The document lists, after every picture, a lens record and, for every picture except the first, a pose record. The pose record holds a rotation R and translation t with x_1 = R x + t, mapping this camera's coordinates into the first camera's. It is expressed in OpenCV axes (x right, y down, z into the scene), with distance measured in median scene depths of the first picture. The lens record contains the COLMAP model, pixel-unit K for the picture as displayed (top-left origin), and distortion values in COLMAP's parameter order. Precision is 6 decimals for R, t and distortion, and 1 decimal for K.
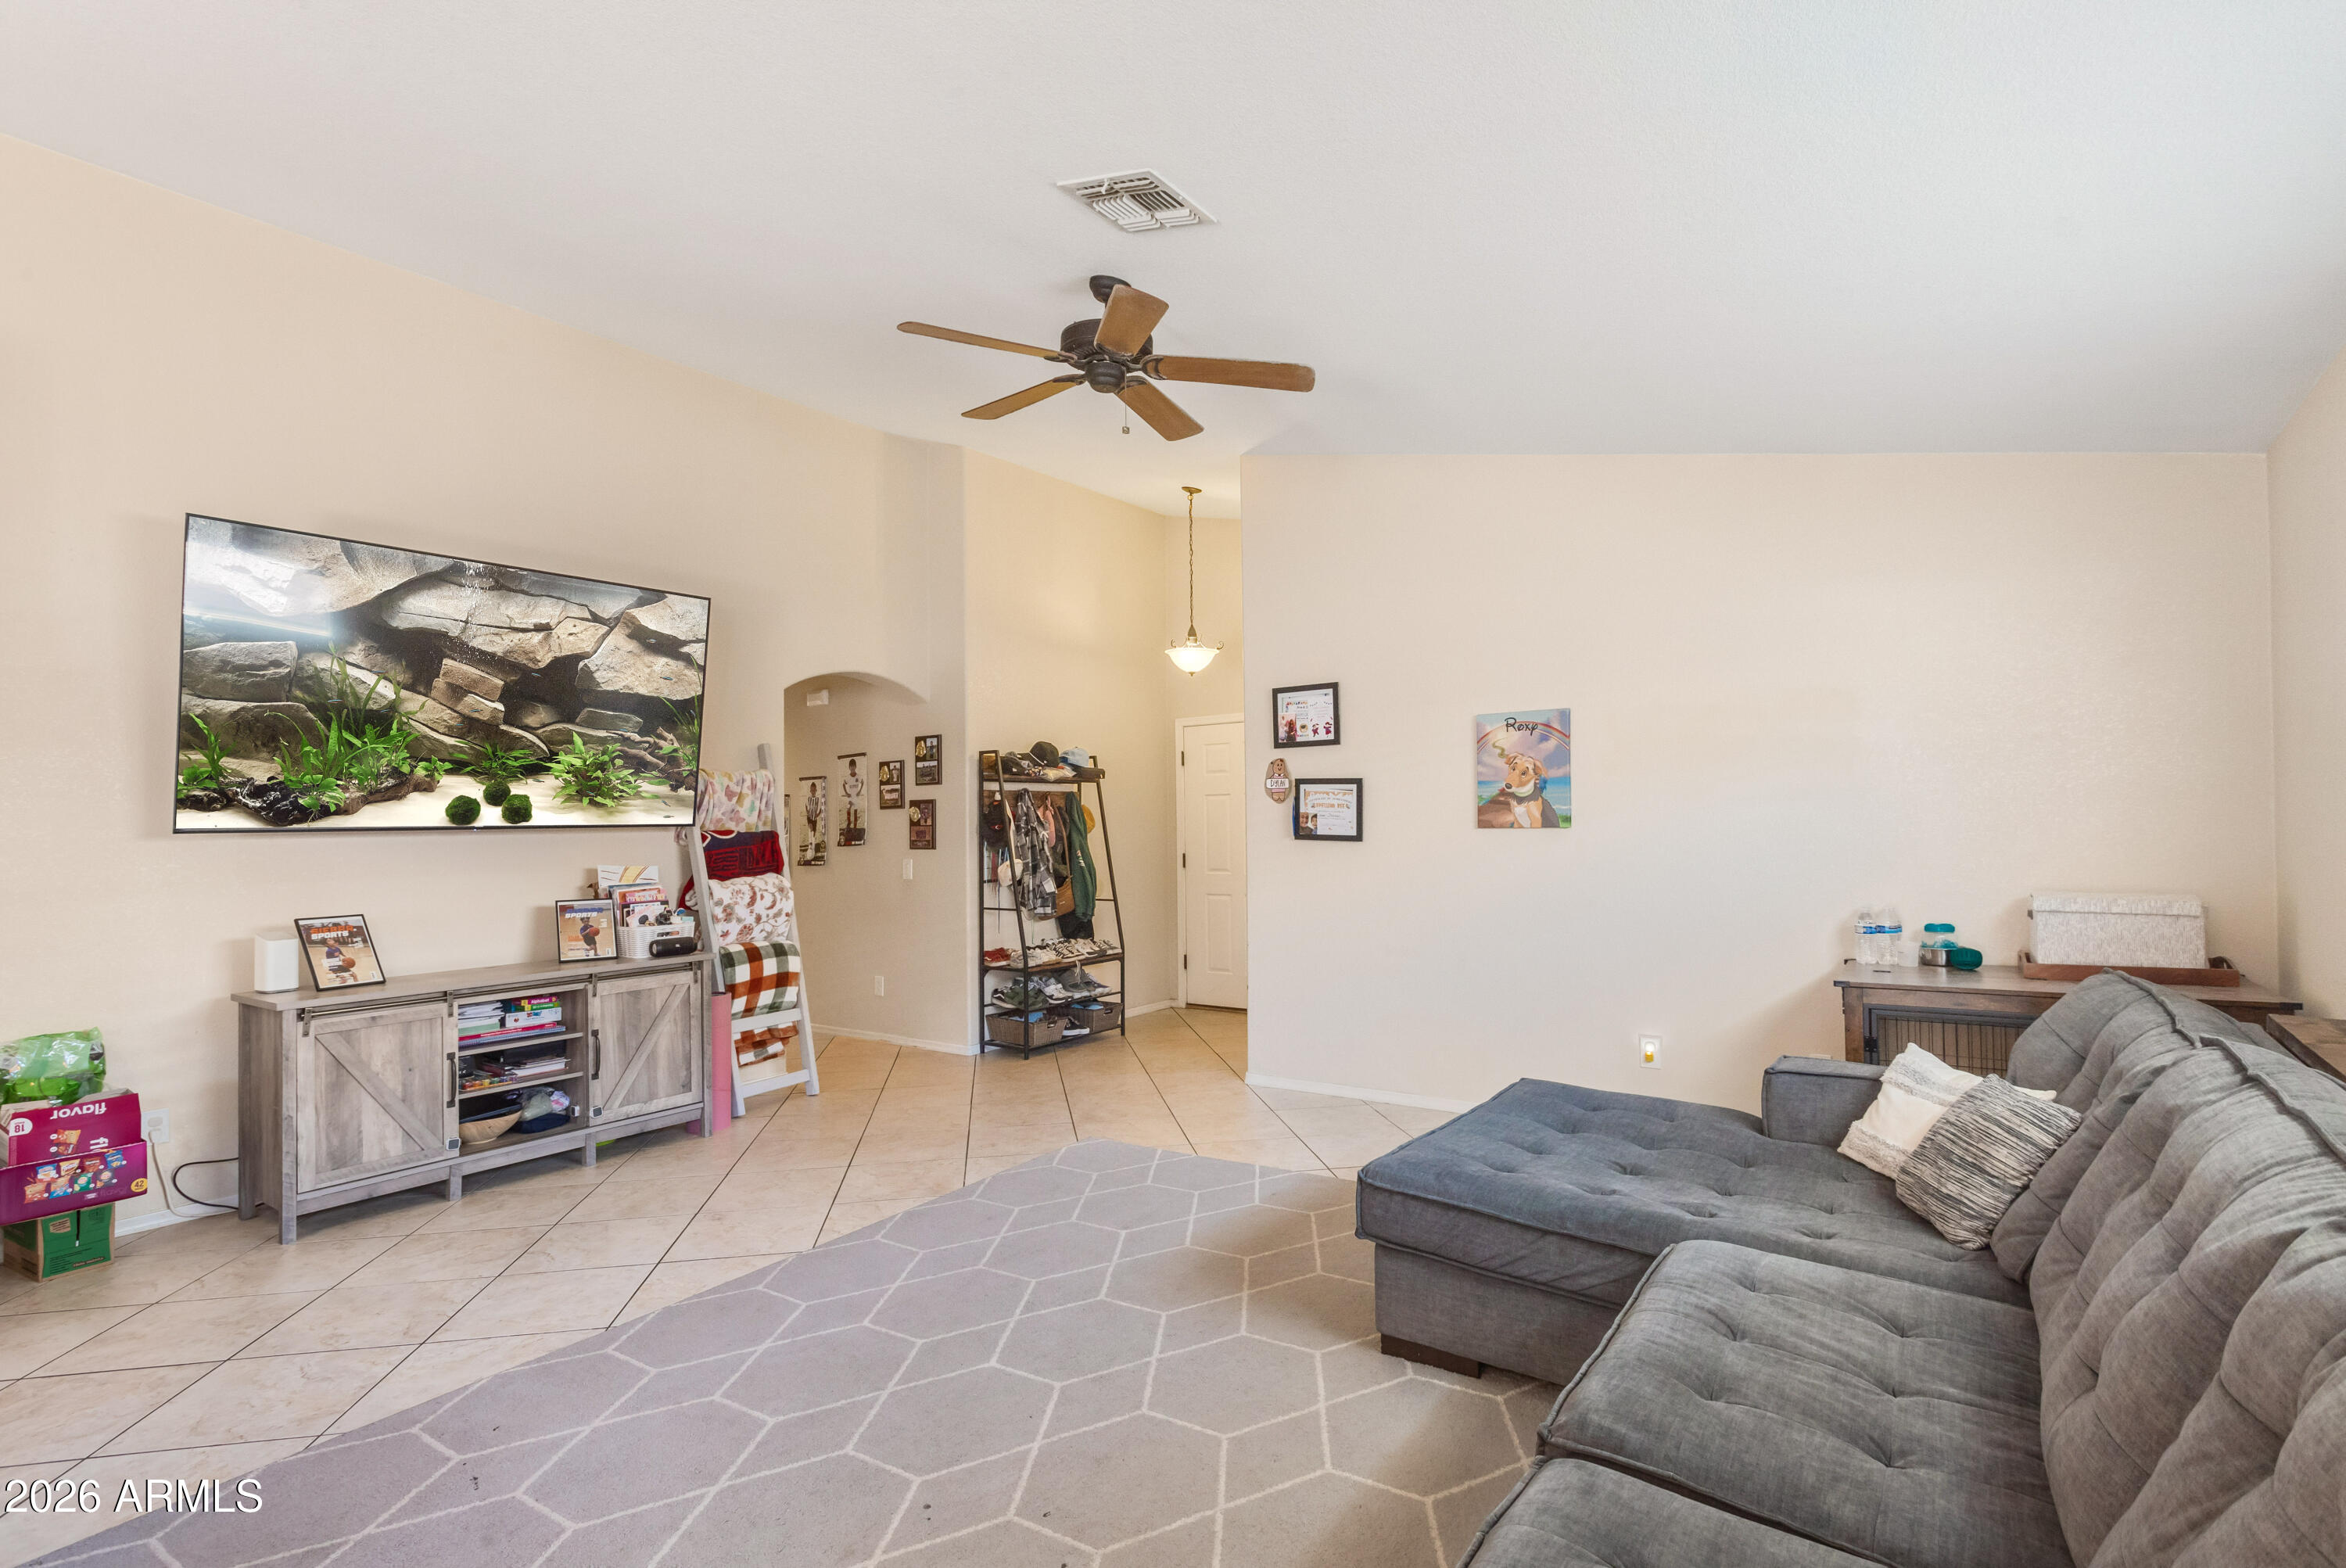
lens RADIAL K [[1127.1, 0, 1194.1], [0, 1127.1, 820.3], [0, 0, 1]] dist [0.011423, 0.001366]
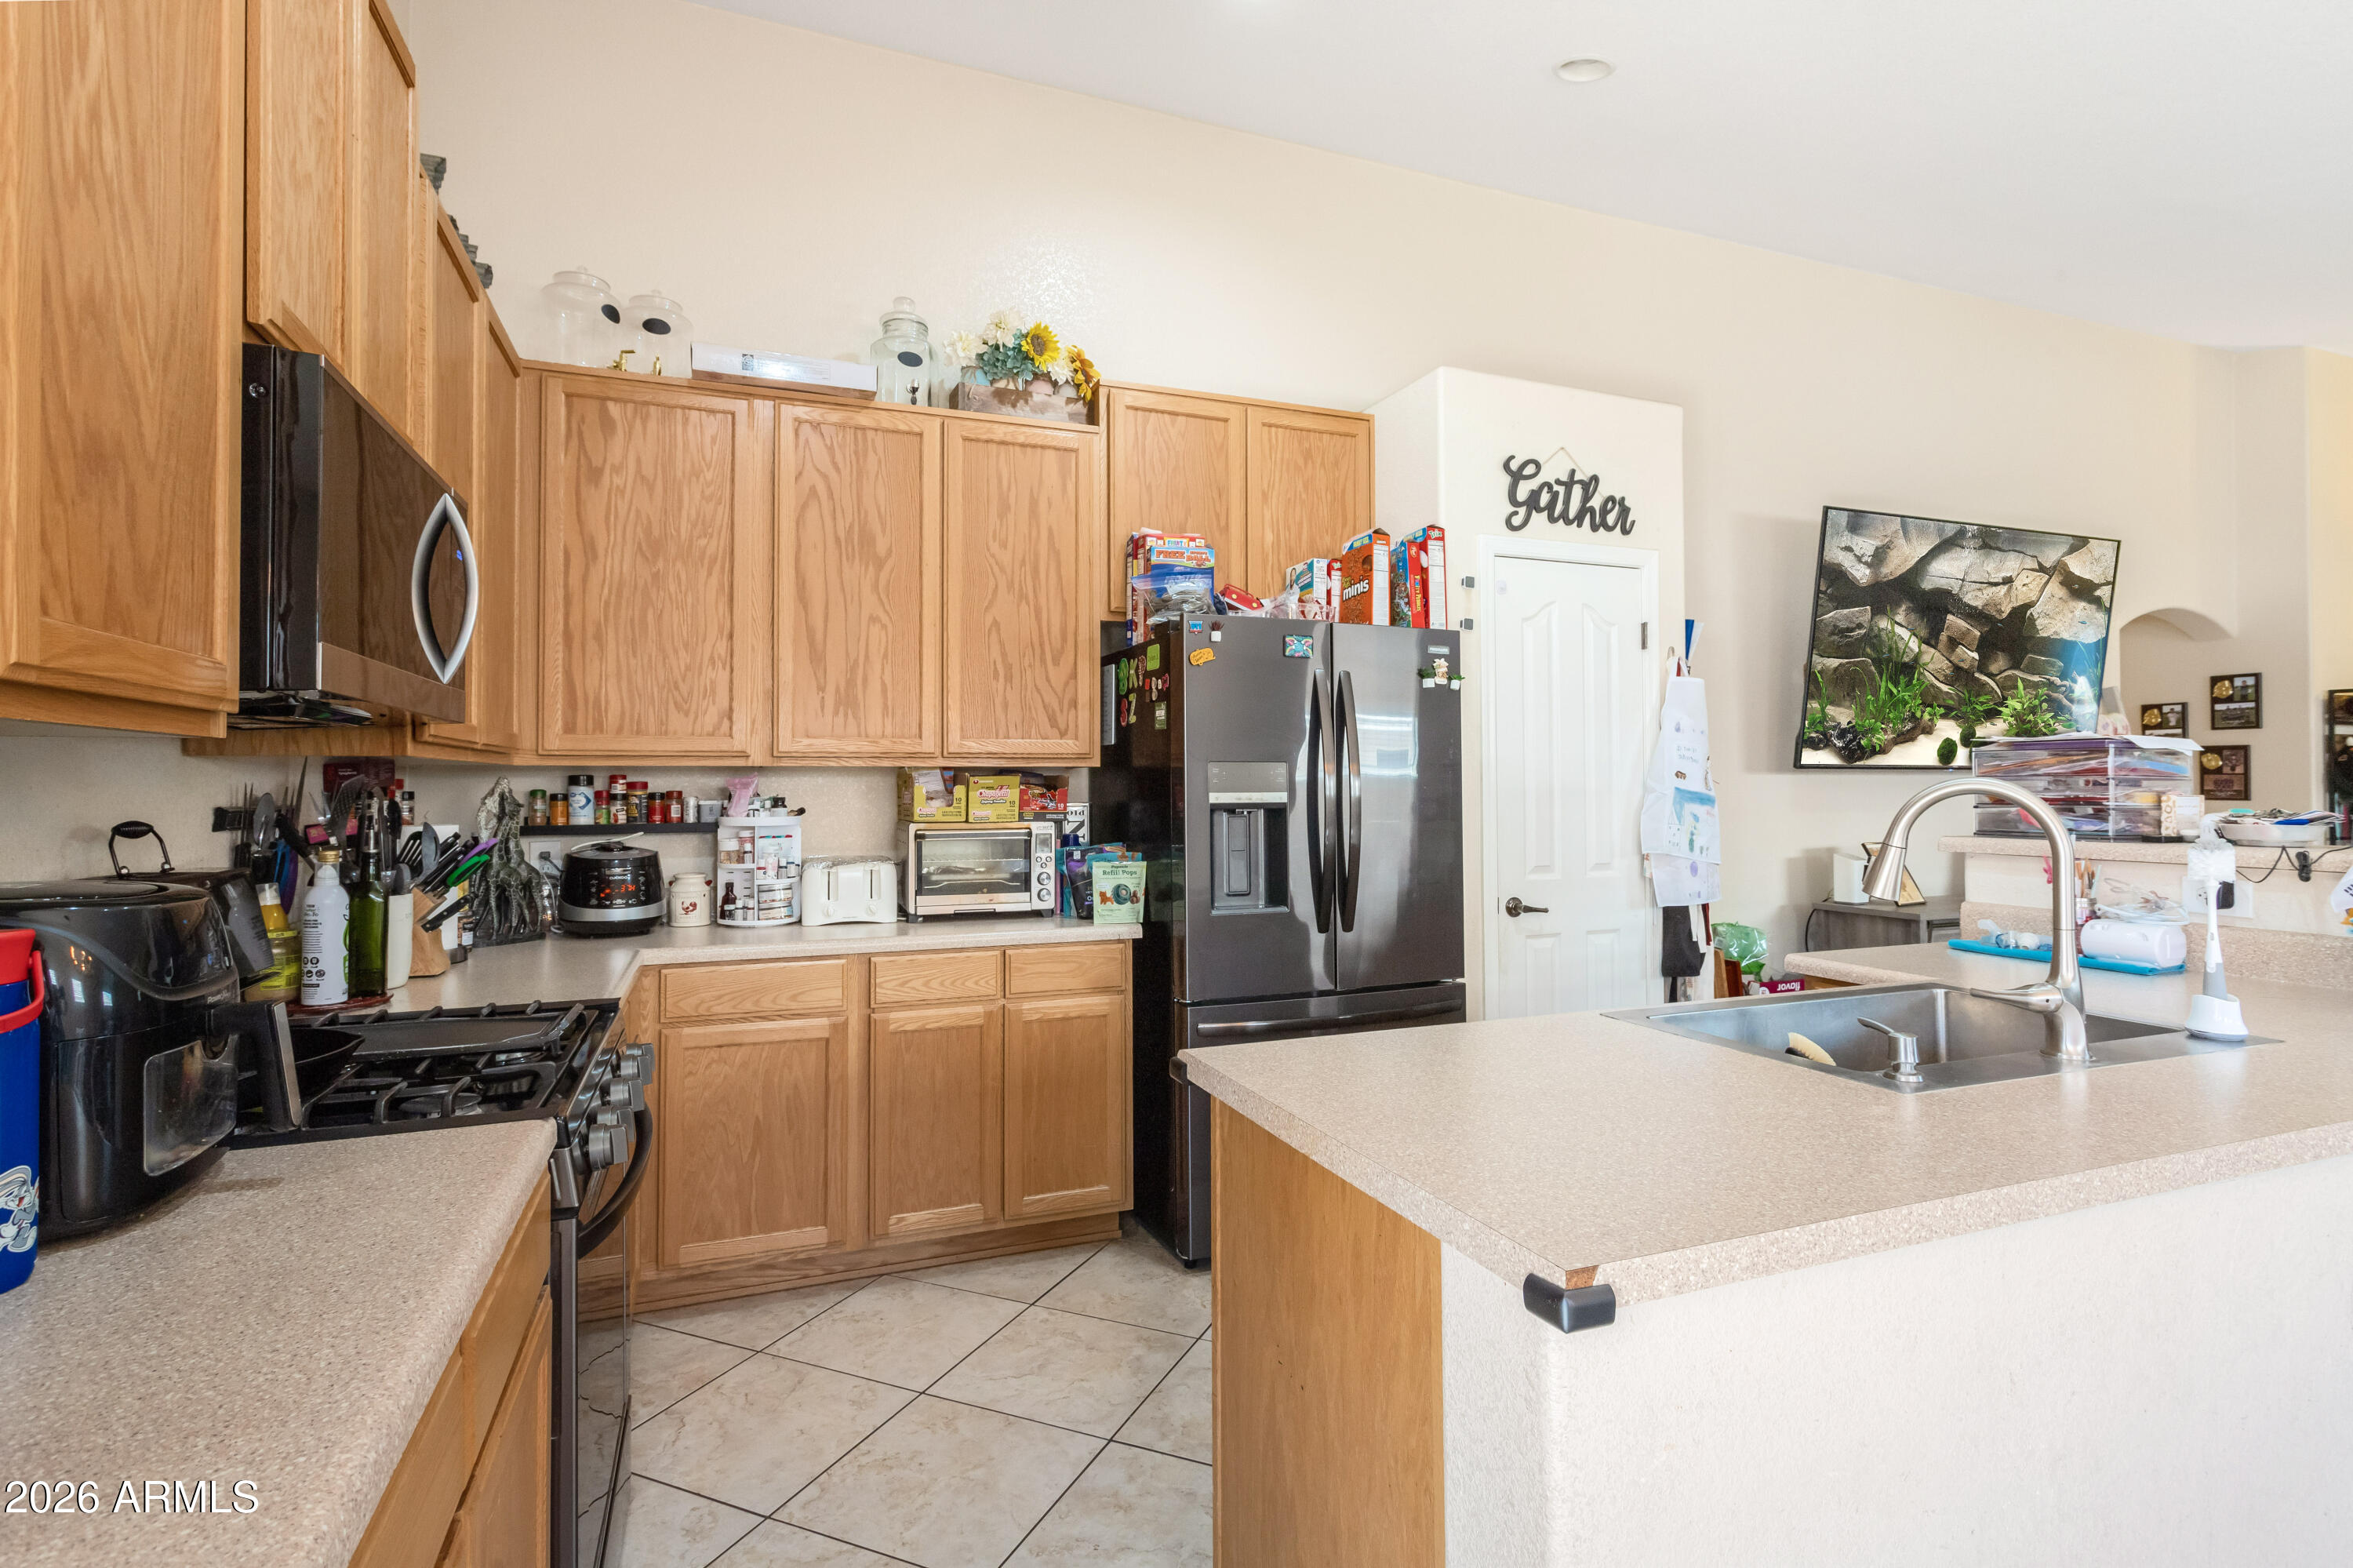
lens RADIAL K [[1130.5, 0, 1204.6], [0, 1130.5, 754.4], [0, 0, 1]] dist [0.011423, 0.001366]
pose [[0.843994, 0.003130, -0.536343, -0.622918], [-0.012642, 0.999821, -0.014059, 0.017858], [0.536203, 0.018646, 0.843883, -0.300813]]
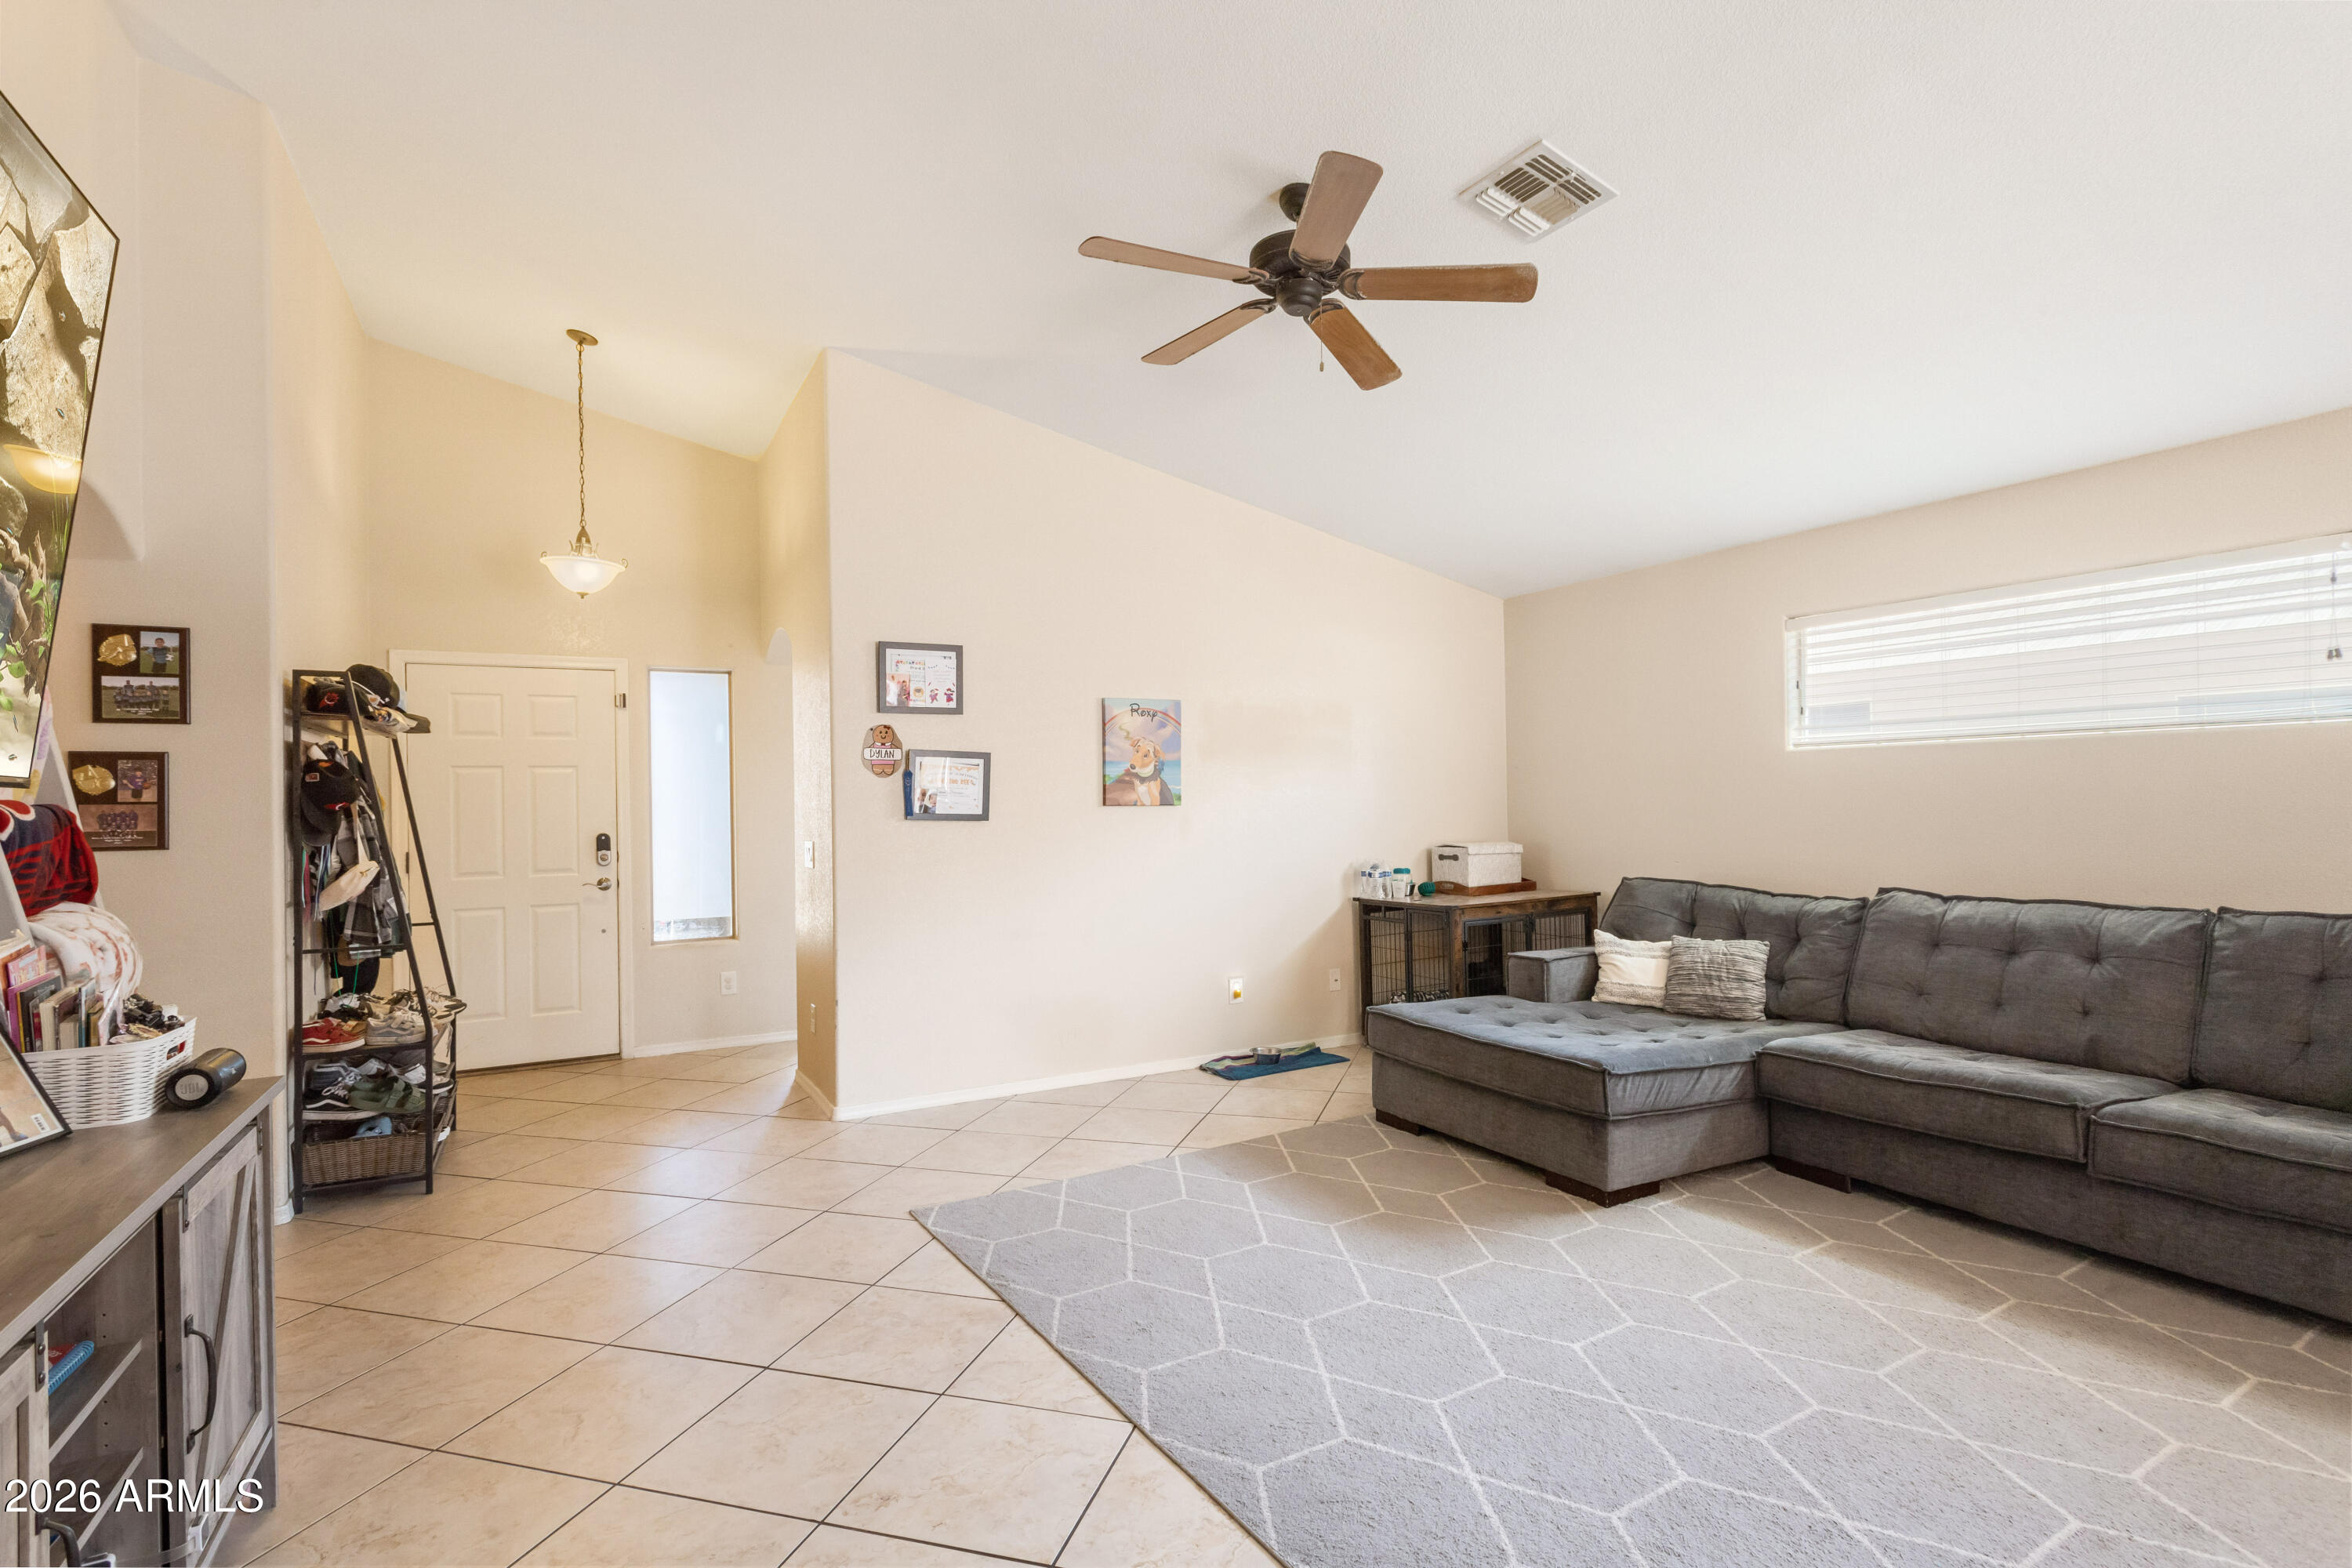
lens RADIAL K [[1130.0, 0, 1171.5], [0, 1130.0, 788.4], [0, 0, 1]] dist [0.011423, 0.001366]
pose [[0.434879, 0.023372, 0.900186, -0.696690], [0.006813, 0.999549, -0.029244, 0.022796], [-0.900463, 0.018851, 0.434524, 0.512860]]
